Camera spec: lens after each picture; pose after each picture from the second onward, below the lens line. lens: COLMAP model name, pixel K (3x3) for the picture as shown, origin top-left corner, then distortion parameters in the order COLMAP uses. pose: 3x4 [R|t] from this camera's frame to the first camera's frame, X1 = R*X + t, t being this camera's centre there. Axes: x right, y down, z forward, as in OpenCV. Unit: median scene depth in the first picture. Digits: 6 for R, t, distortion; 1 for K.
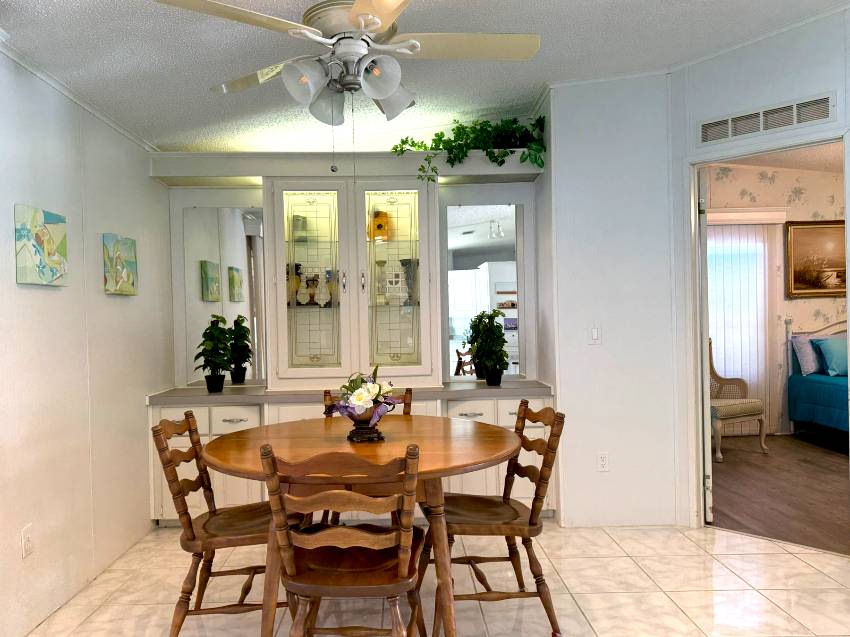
lens RADIAL K [[624.5, 0, 407.0], [0, 624.5, 322.8], [0, 0, 1]] dist [0.051224, -0.004165]
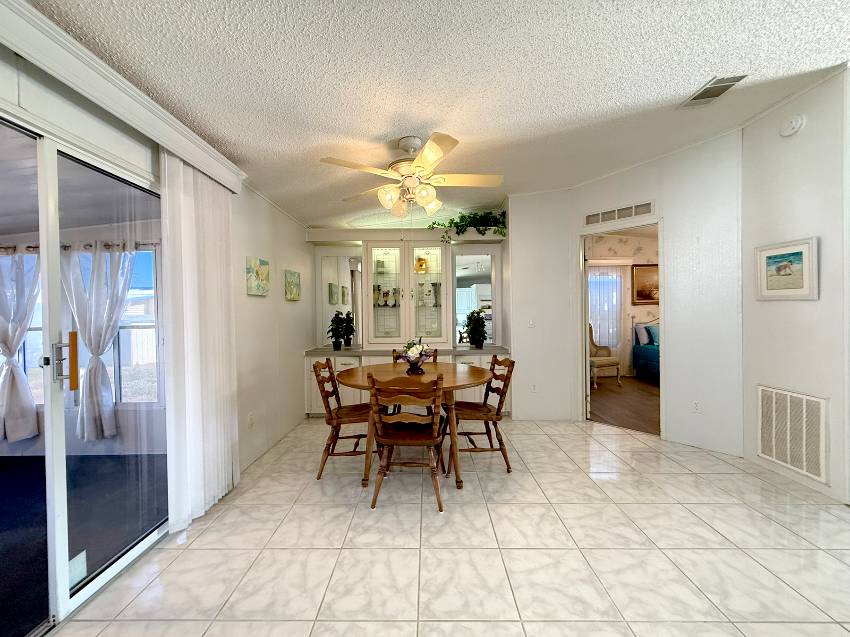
lens RADIAL K [[341.1, 0, 423.7], [0, 341.1, 317.2], [0, 0, 1]] dist [-0.000333, -0.000009]
pose [[0.999731, 0.008548, -0.021571, -0.012070], [-0.008501, 0.999961, 0.002306, 0.003134], [0.021590, -0.002122, 0.999765, -0.067380]]
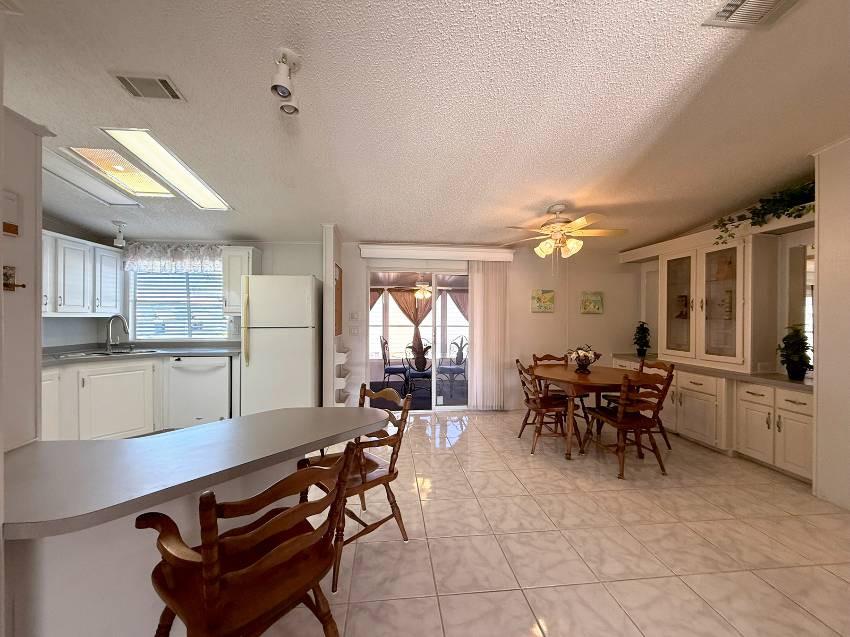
lens RADIAL K [[341.1, 0, 423.7], [0, 341.1, 317.2], [0, 0, 1]] dist [-0.000333, -0.000009]
pose [[0.092630, 0.016535, -0.995563, 0.896963], [-0.015676, 0.999762, 0.015146, -0.036602], [0.995577, 0.014203, 0.092867, 0.151366]]
